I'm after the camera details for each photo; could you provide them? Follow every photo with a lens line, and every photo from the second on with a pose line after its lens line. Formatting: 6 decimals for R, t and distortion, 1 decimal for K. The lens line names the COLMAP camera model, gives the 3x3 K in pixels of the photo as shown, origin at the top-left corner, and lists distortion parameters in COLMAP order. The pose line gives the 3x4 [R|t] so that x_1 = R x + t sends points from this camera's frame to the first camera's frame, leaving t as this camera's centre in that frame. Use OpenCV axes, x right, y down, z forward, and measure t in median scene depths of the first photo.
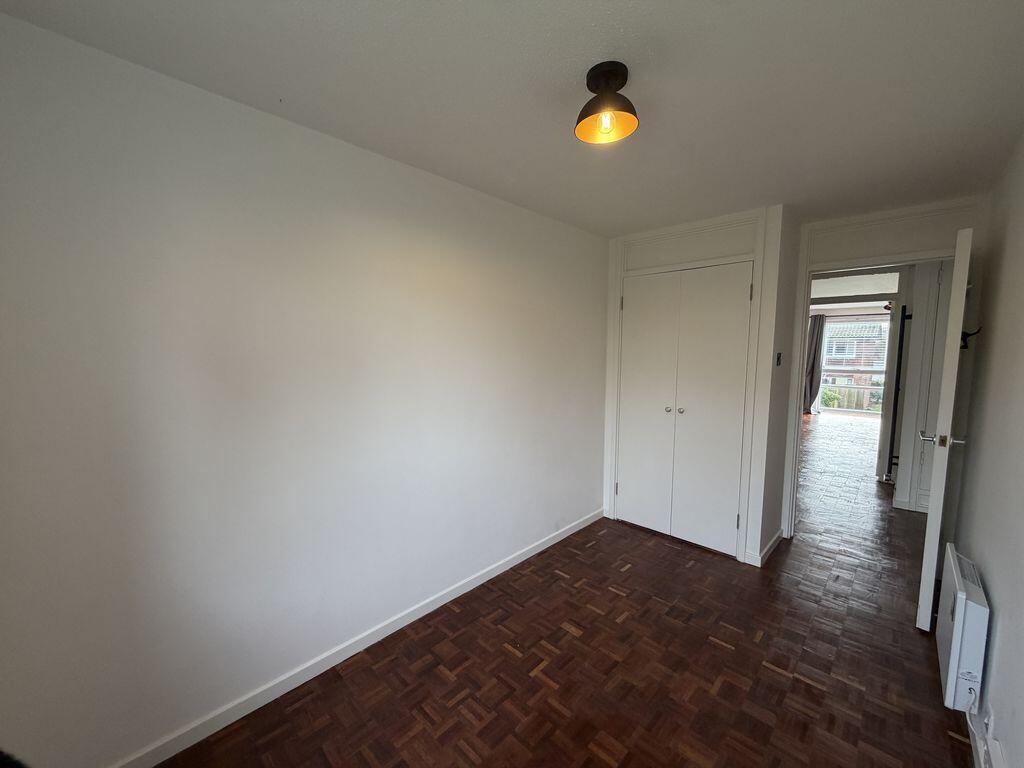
lens RADIAL K [[407.5, 0, 511.0], [0, 407.5, 387.3], [0, 0, 1]] dist [0.000565, 0.000130]
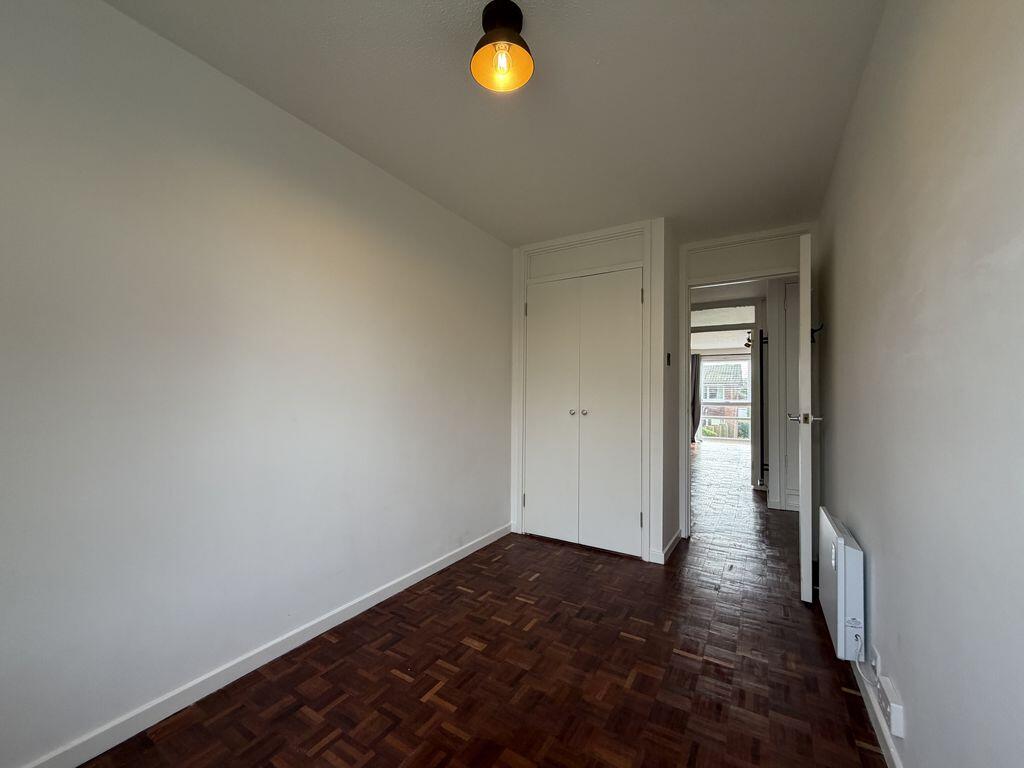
lens RADIAL K [[407.5, 0, 510.3], [0, 407.5, 385.1], [0, 0, 1]] dist [0.000565, 0.000130]
pose [[0.976574, 0.012295, 0.214830, 0.032123], [0.012540, 0.993418, -0.113861, 0.147846], [-0.214816, 0.113888, 0.969992, 0.081451]]
